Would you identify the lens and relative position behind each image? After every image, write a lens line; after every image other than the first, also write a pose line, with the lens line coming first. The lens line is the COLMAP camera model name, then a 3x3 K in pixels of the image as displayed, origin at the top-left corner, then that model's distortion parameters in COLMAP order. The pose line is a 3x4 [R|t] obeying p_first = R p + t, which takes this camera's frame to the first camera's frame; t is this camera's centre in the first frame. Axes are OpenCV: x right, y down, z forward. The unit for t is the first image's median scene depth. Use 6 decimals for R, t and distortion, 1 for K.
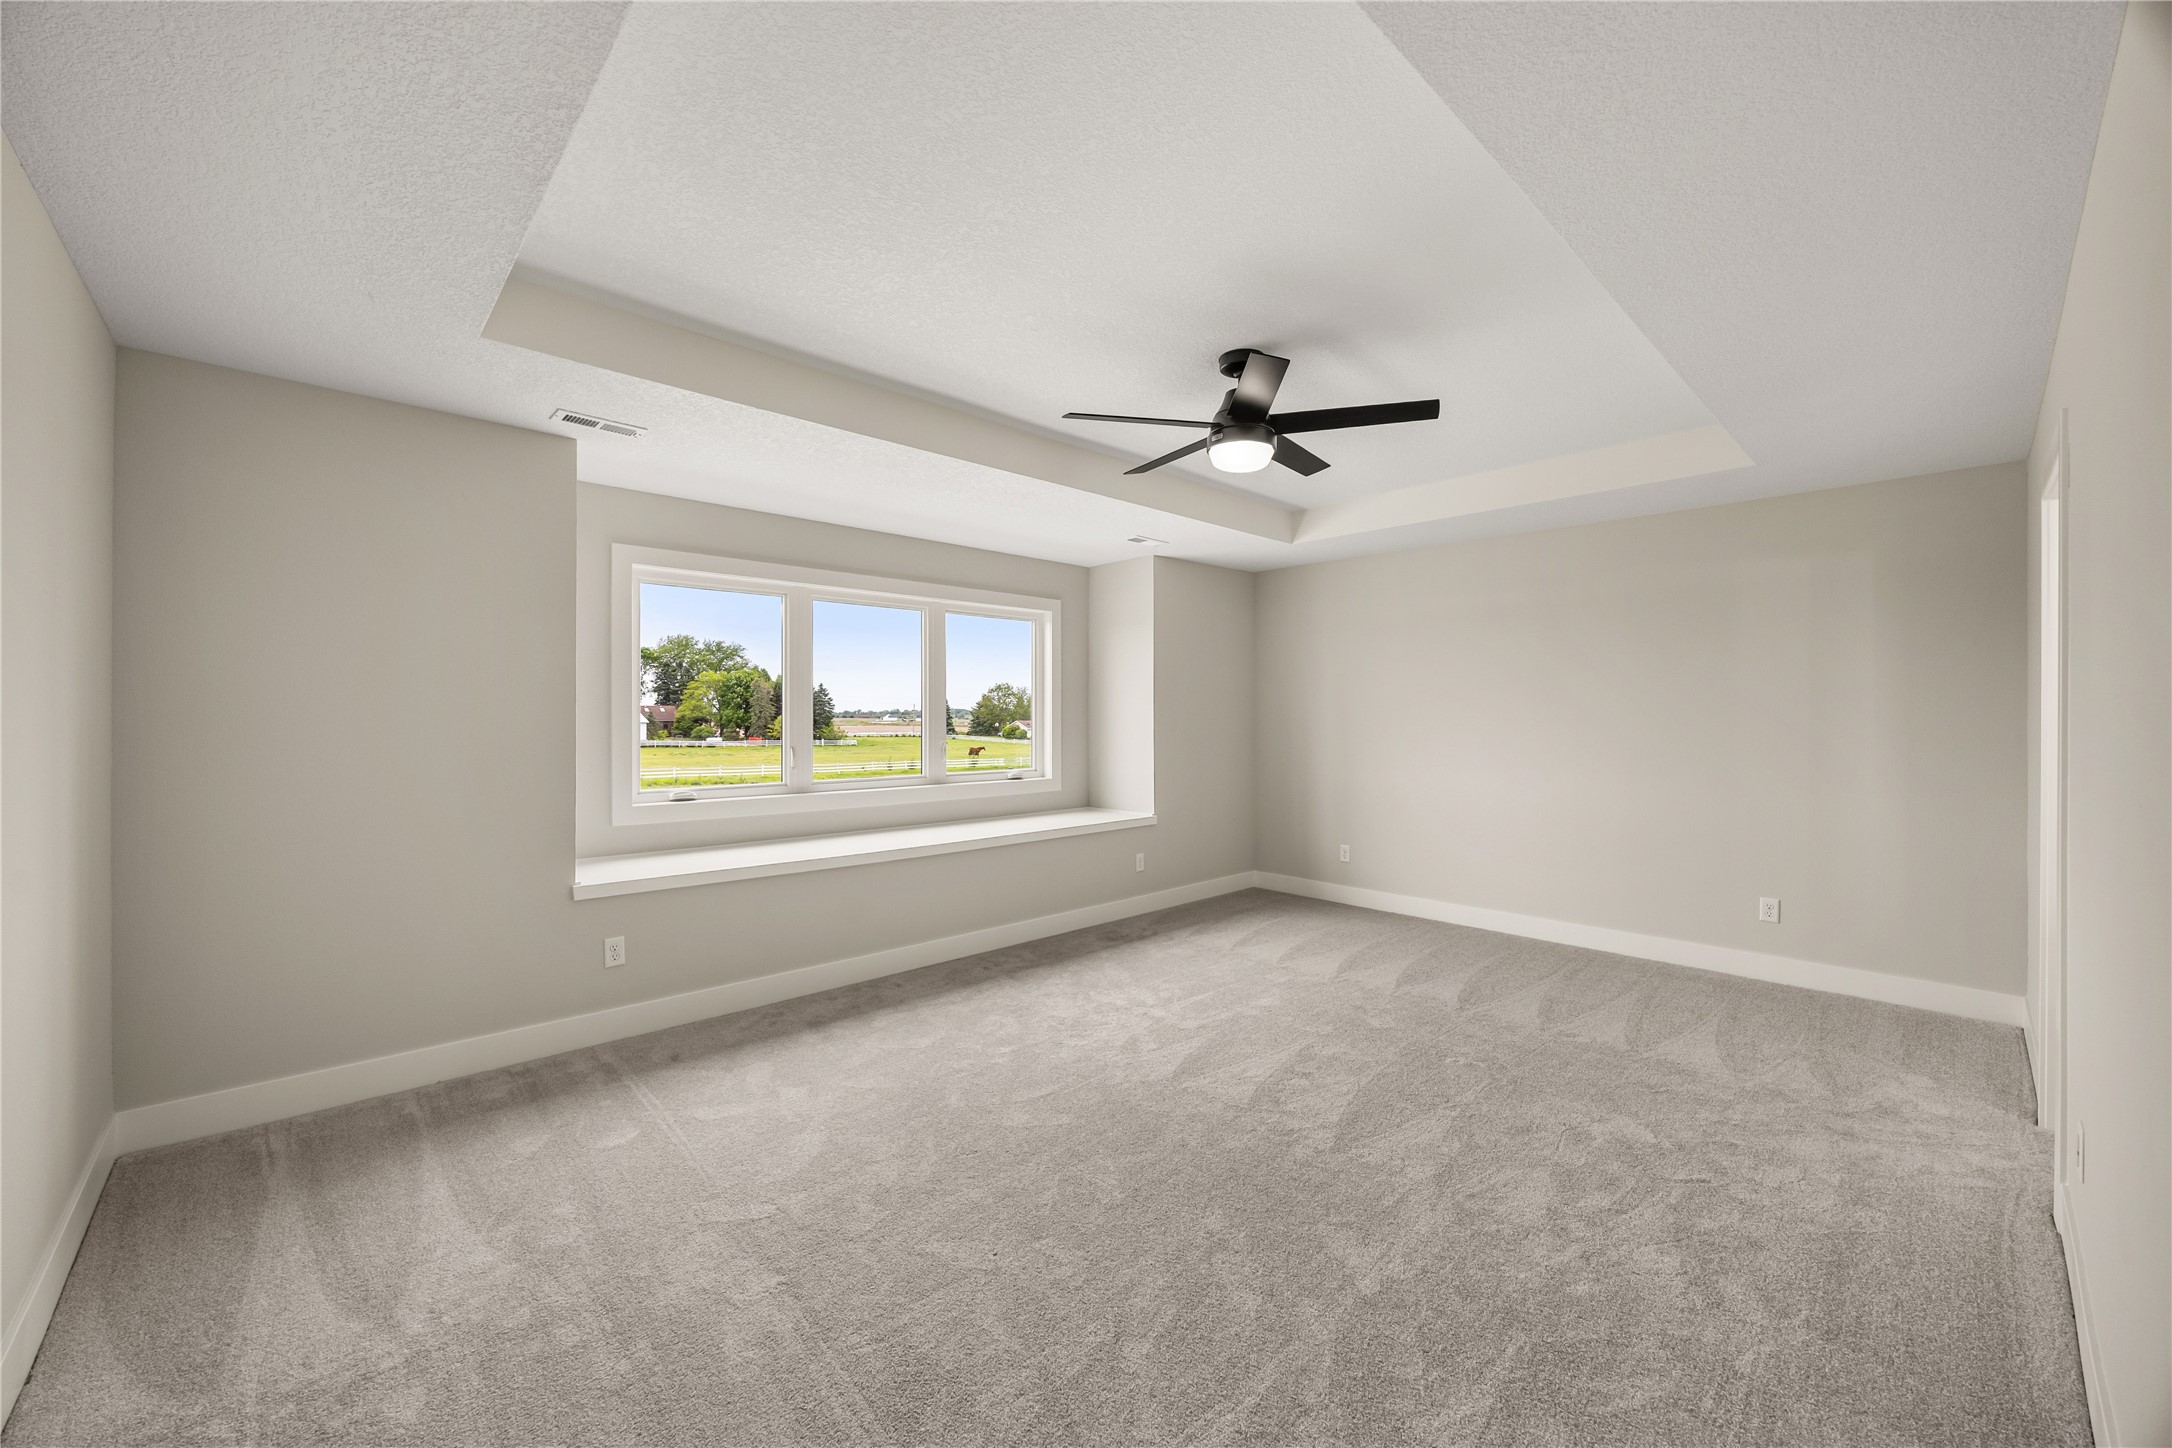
lens RADIAL K [[832.3, 0, 1085.1], [0, 832.3, 716.5], [0, 0, 1]] dist [0.002196, 0.000000]
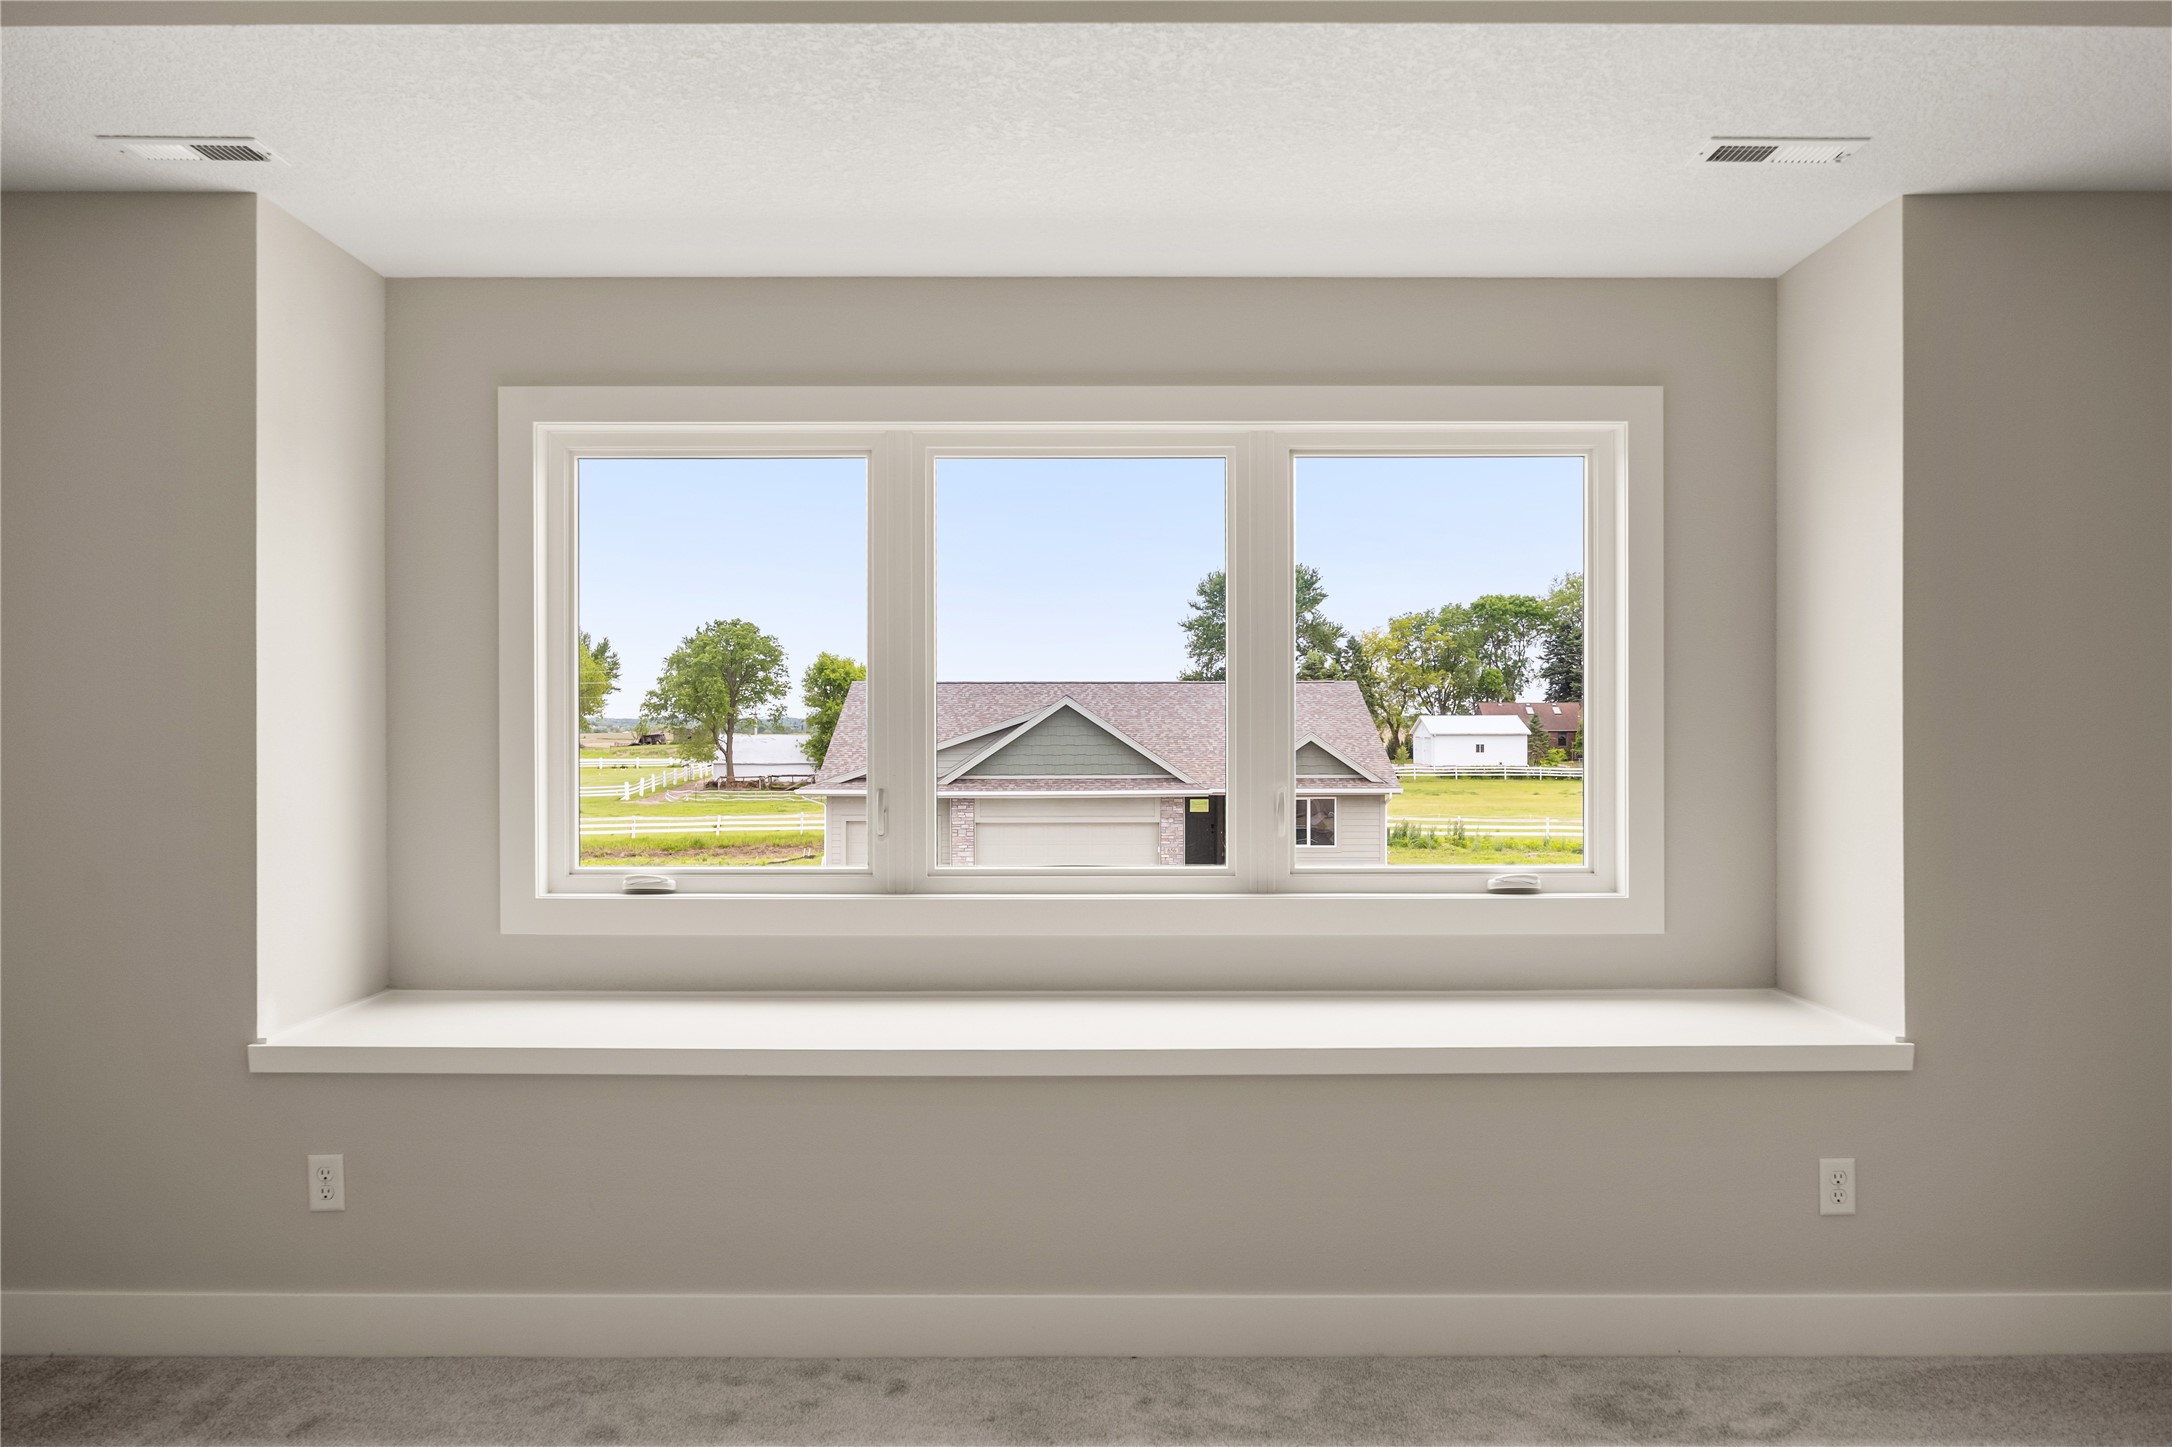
lens RADIAL K [[1658.4, 0, 1076.2], [0, 1658.4, 730.7], [0, 0, 1]] dist [-0.001632, 0.002410]
pose [[0.730265, 0.002550, -0.683160, 0.369978], [0.000802, 0.999989, 0.004590, 0.001001], [0.683164, -0.003899, 0.730255, 0.455884]]
